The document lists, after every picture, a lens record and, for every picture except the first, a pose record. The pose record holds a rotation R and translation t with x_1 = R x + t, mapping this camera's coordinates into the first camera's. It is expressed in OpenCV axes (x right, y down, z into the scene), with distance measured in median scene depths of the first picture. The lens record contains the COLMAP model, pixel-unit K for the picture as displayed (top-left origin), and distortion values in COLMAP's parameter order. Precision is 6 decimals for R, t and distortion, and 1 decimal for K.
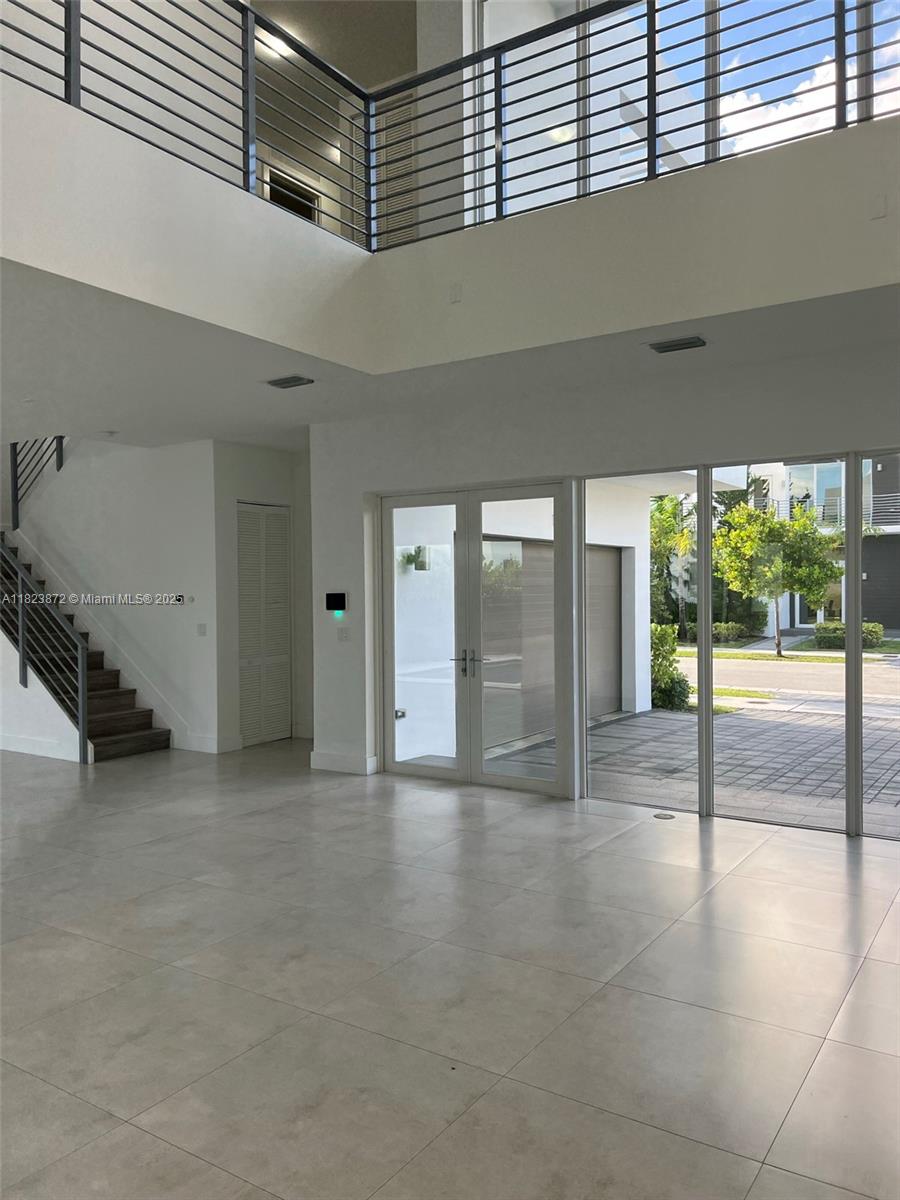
lens RADIAL K [[907.7, 0, 454.6], [0, 907.7, 589.5], [0, 0, 1]] dist [0.034599, -0.048015]
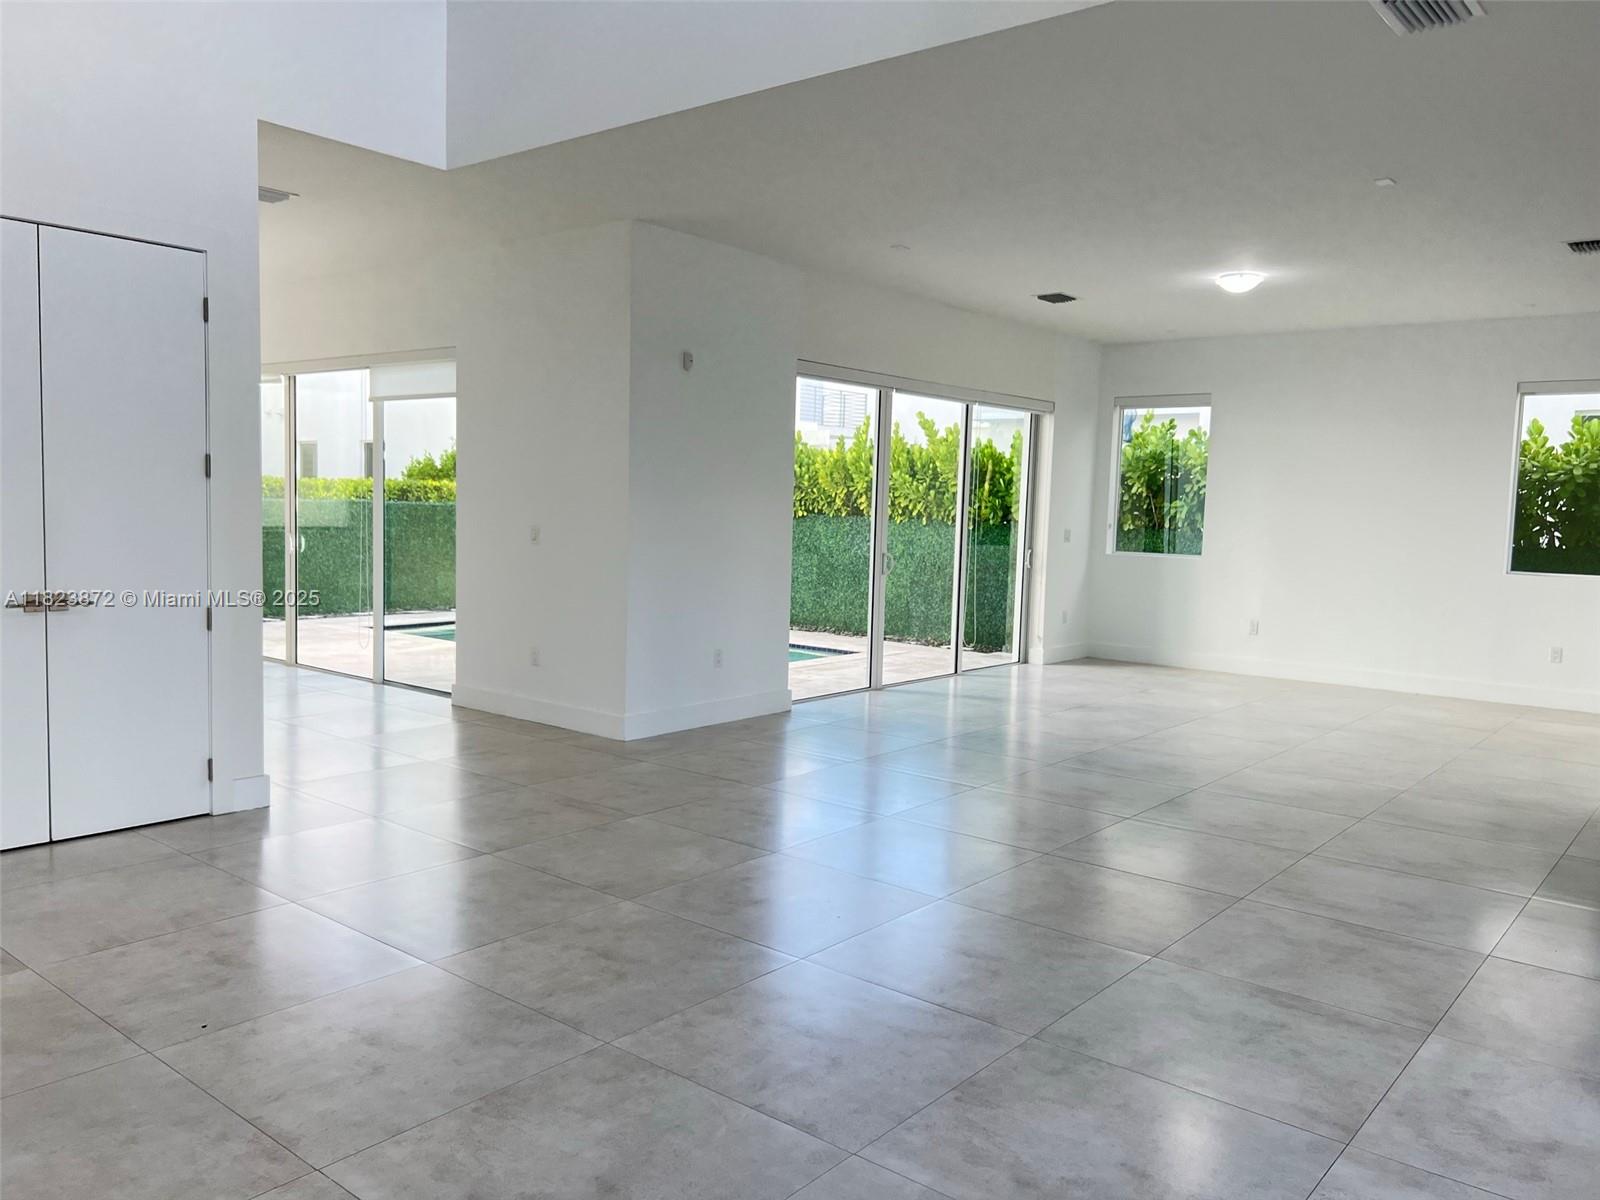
lens RADIAL K [[1212.9, 0, 799.2], [0, 1212.9, 603.4], [0, 0, 1]] dist [0.057449, -0.064523]
pose [[-0.106668, 0.093324, -0.989905, 0.777557], [-0.022354, 0.995109, 0.096223, 0.015106], [0.994043, 0.032392, -0.104060, 1.259781]]
